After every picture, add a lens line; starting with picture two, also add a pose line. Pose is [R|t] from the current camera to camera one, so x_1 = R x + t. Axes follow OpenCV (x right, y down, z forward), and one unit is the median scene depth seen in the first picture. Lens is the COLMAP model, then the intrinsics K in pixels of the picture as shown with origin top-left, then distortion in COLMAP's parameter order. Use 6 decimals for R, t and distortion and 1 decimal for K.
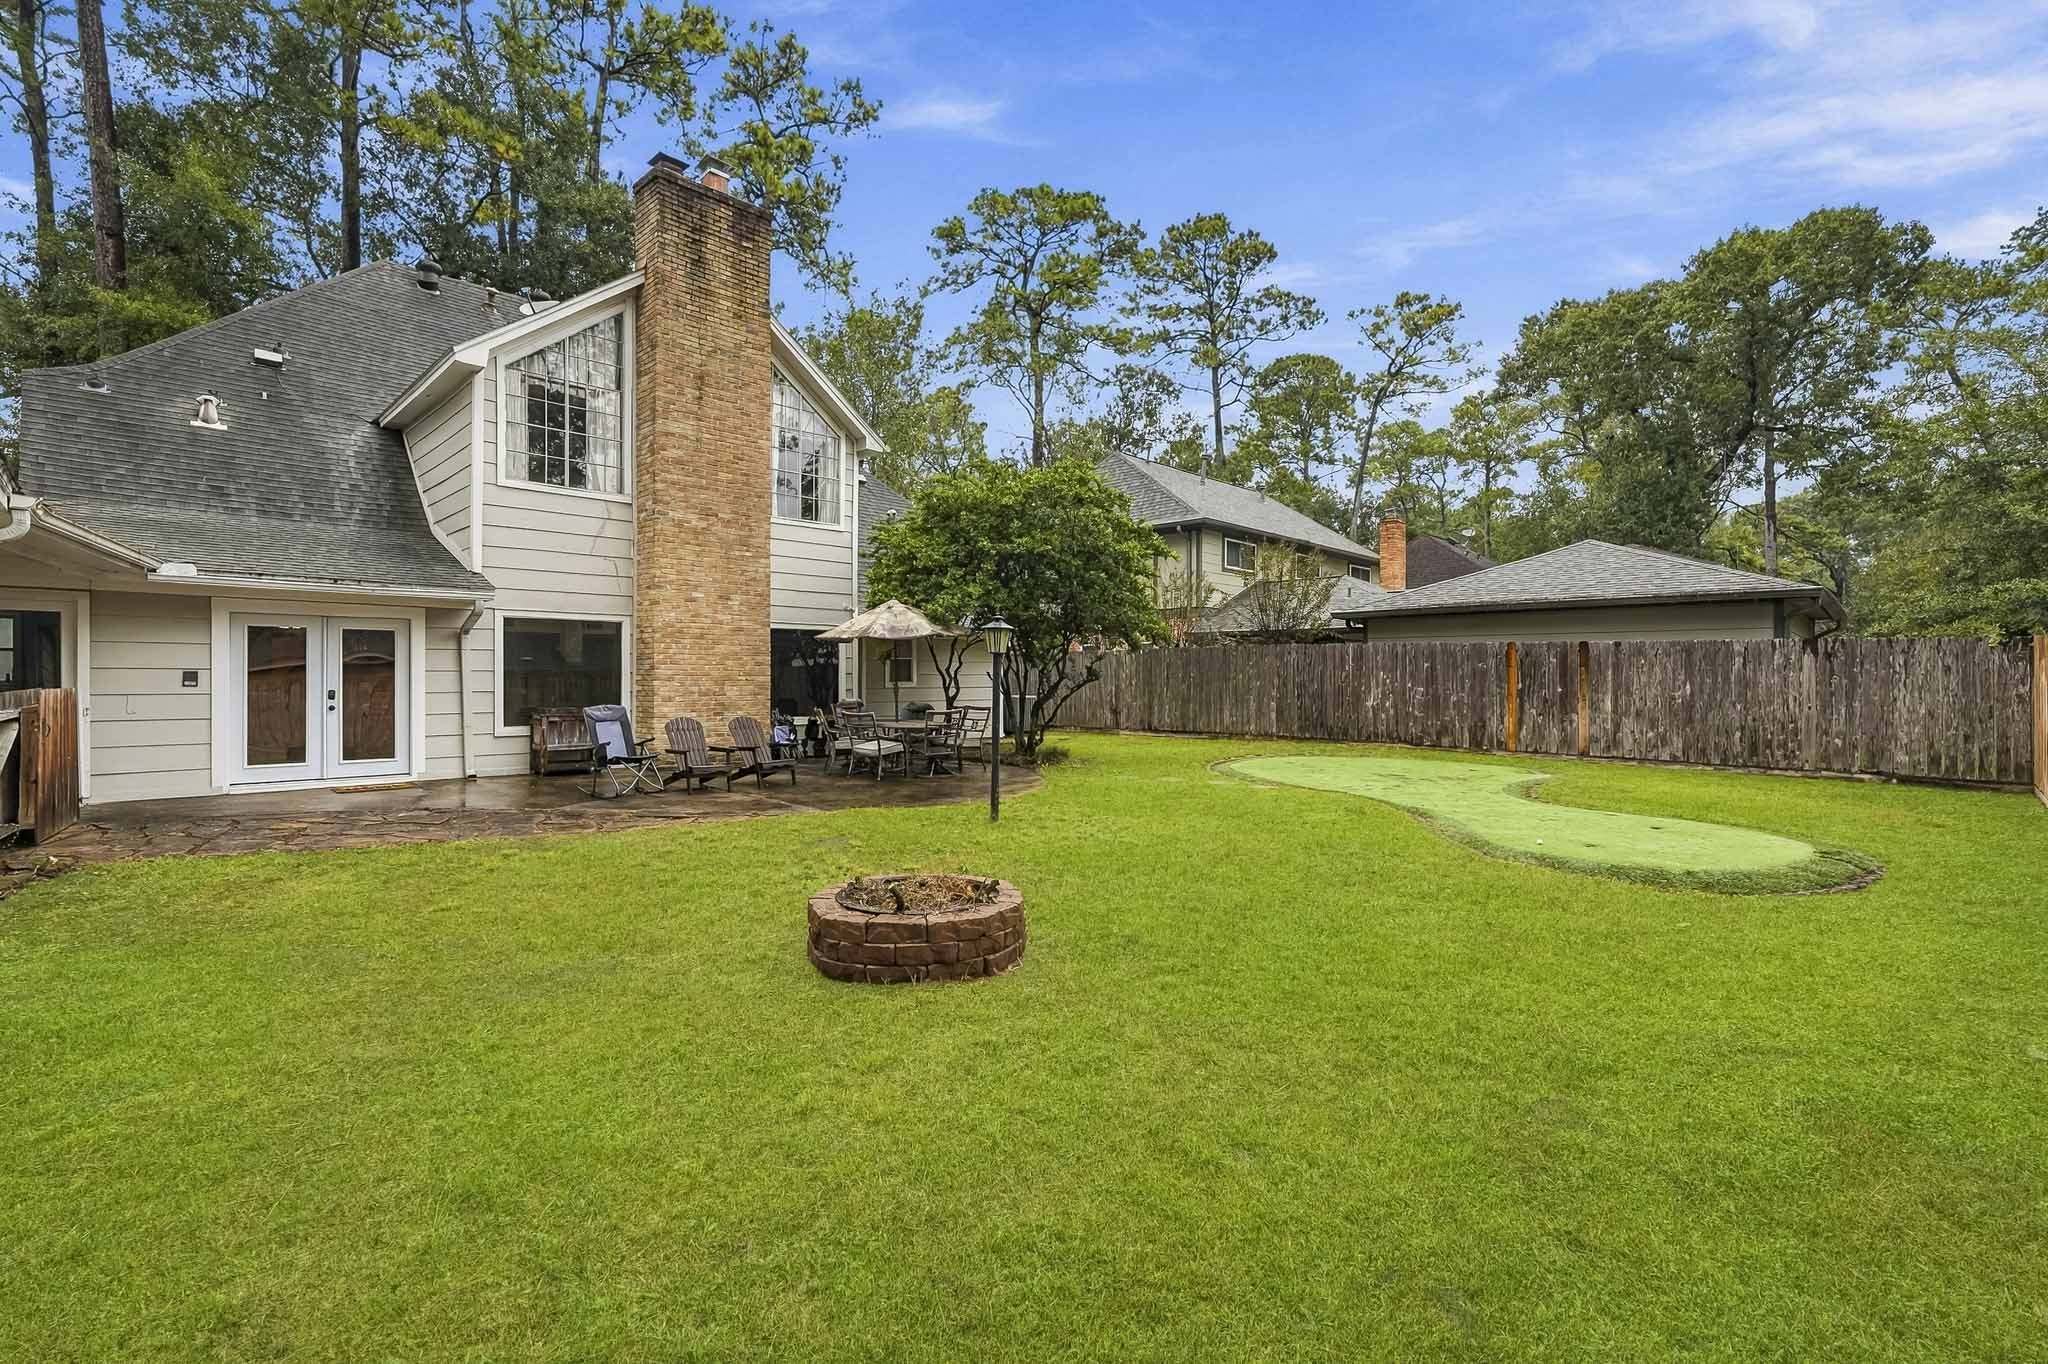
lens RADIAL K [[907.7, 0, 1019.8], [0, 907.7, 675.4], [0, 0, 1]] dist [-0.016416, 0.009122]
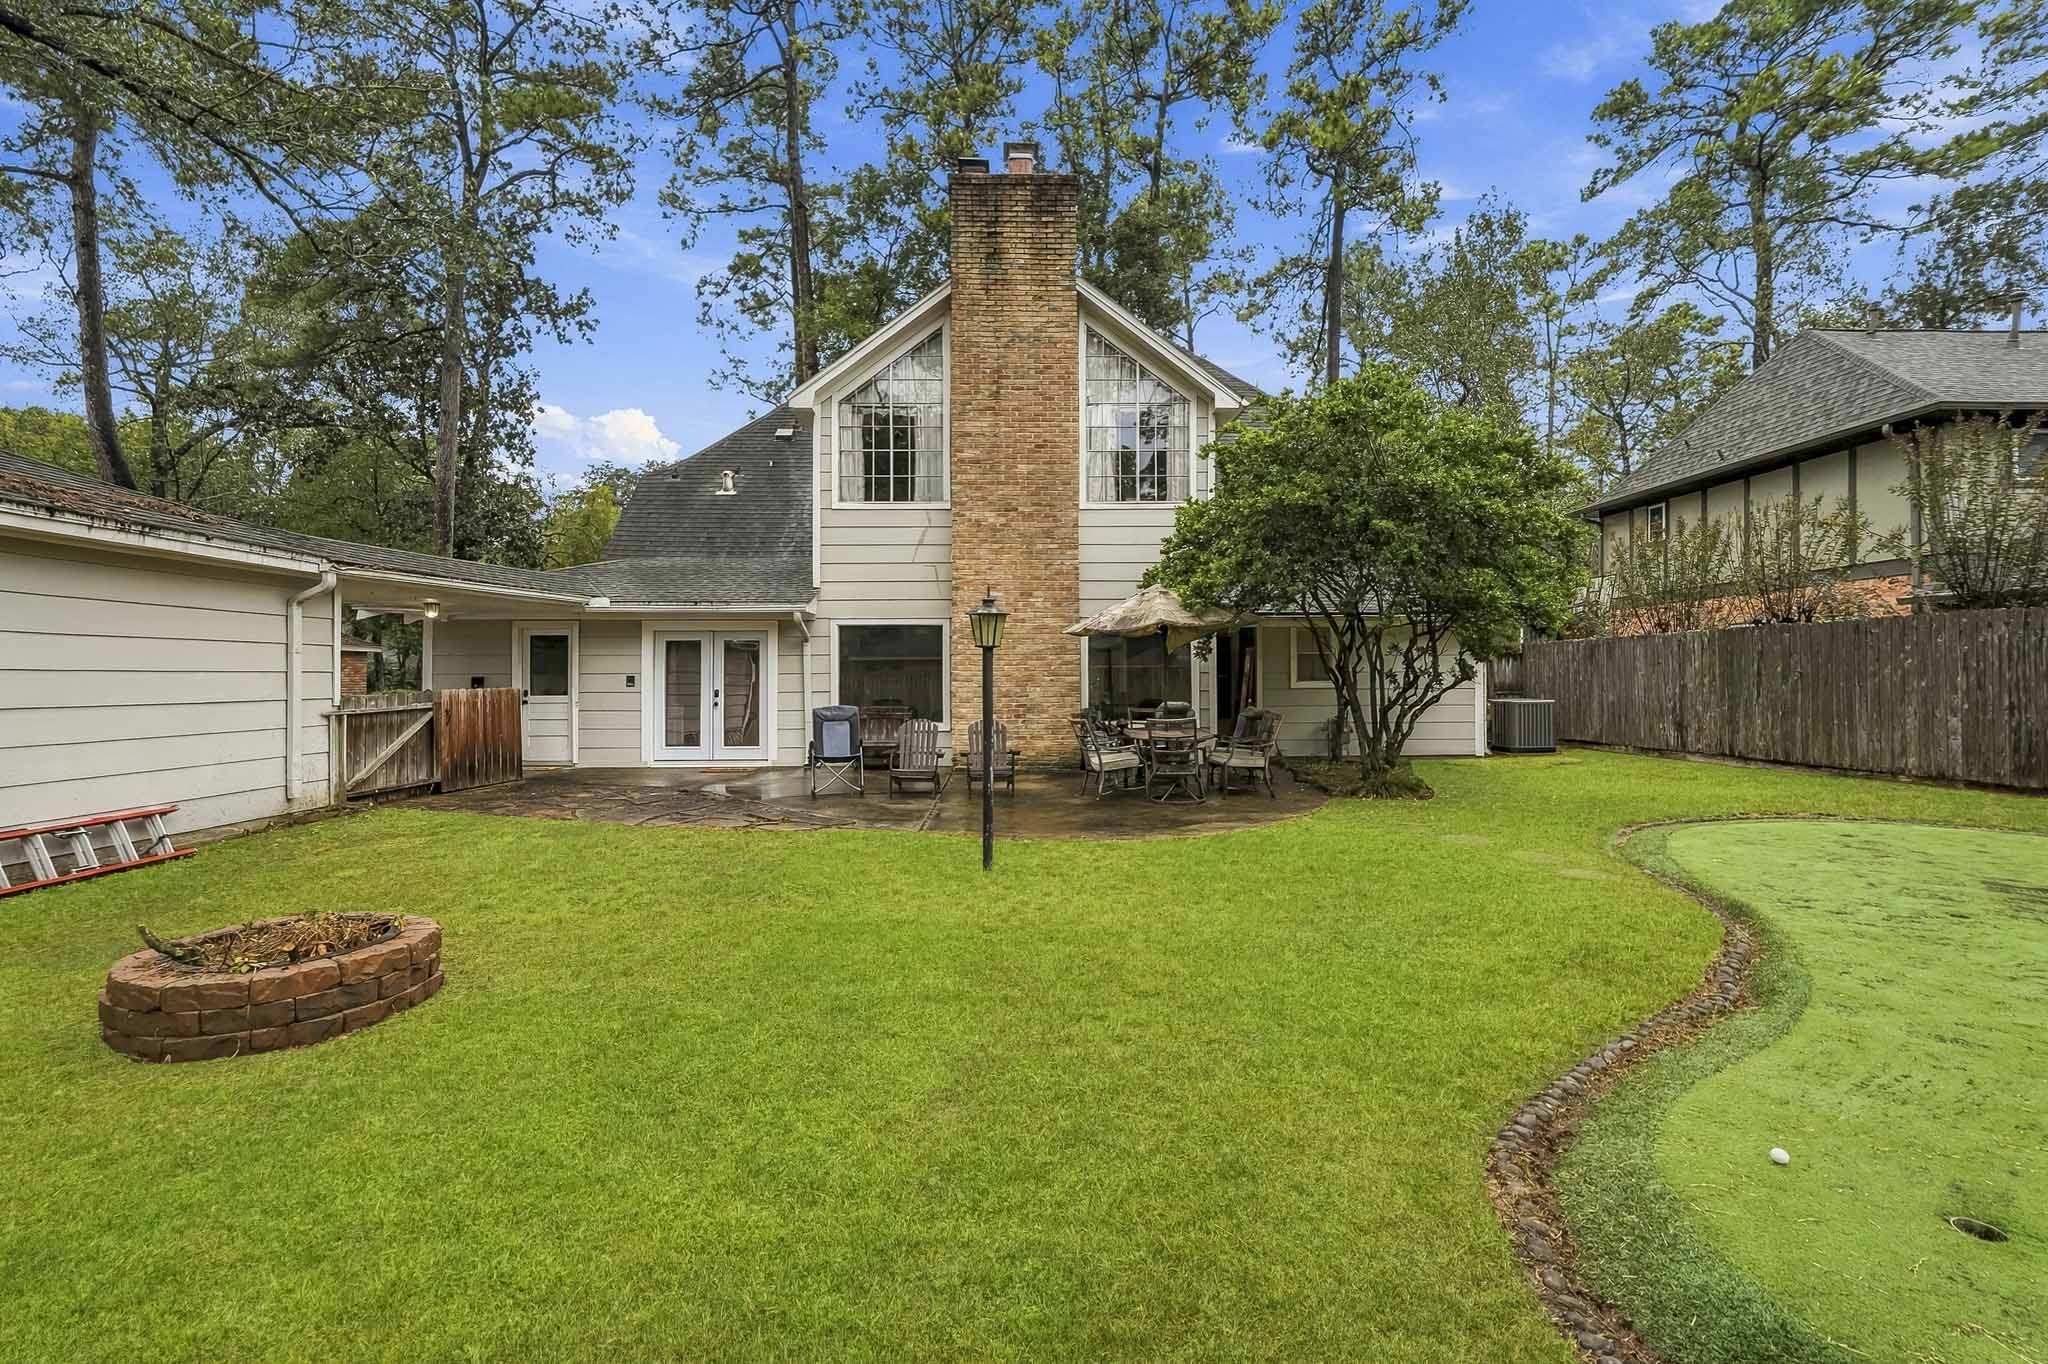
lens RADIAL K [[907.7, 0, 1019.8], [0, 907.7, 675.4], [0, 0, 1]] dist [-0.016416, 0.009122]
pose [[0.723496, -0.005924, -0.690303, 0.339305], [0.007417, 0.999972, -0.000808, 0.000400], [0.690289, -0.004536, 0.723520, 0.308365]]
